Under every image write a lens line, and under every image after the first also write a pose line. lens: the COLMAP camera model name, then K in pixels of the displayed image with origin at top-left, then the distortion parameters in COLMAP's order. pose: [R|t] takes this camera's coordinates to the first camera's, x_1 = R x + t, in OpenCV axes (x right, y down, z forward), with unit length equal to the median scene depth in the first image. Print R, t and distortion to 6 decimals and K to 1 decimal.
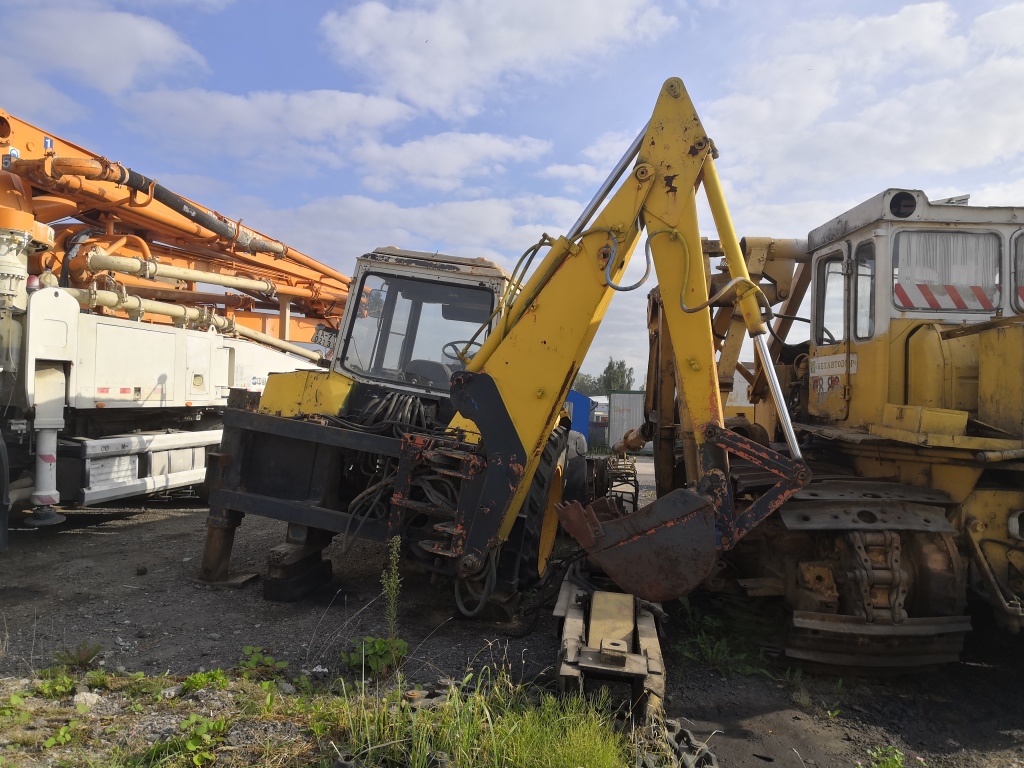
lens RADIAL K [[784.0, 0, 512.0], [0, 784.0, 384.0], [0, 0, 1]] dist [0.073062, -0.151998]
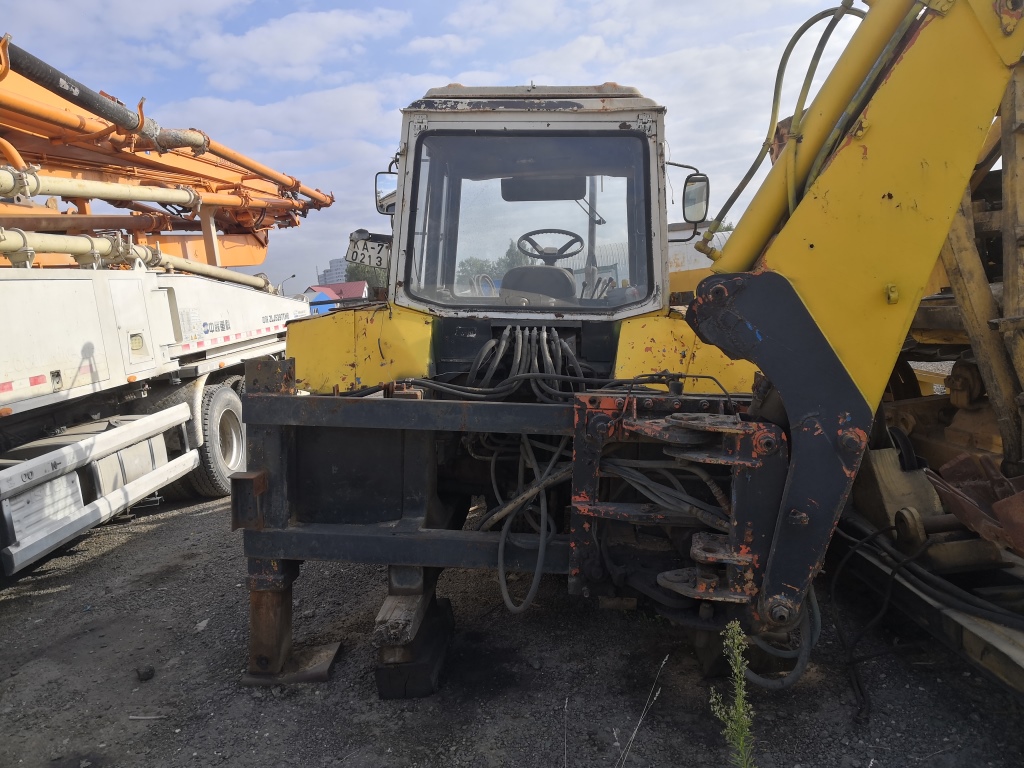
lens RADIAL K [[798.6, 0, 512.0], [0, 798.6, 384.0], [0, 0, 1]] dist [0.081564, -0.118408]
pose [[0.982139, -0.156501, 0.104454, -0.180606], [0.140853, 0.979601, 0.143327, -0.027501], [-0.124754, -0.126055, 0.984148, 0.307839]]
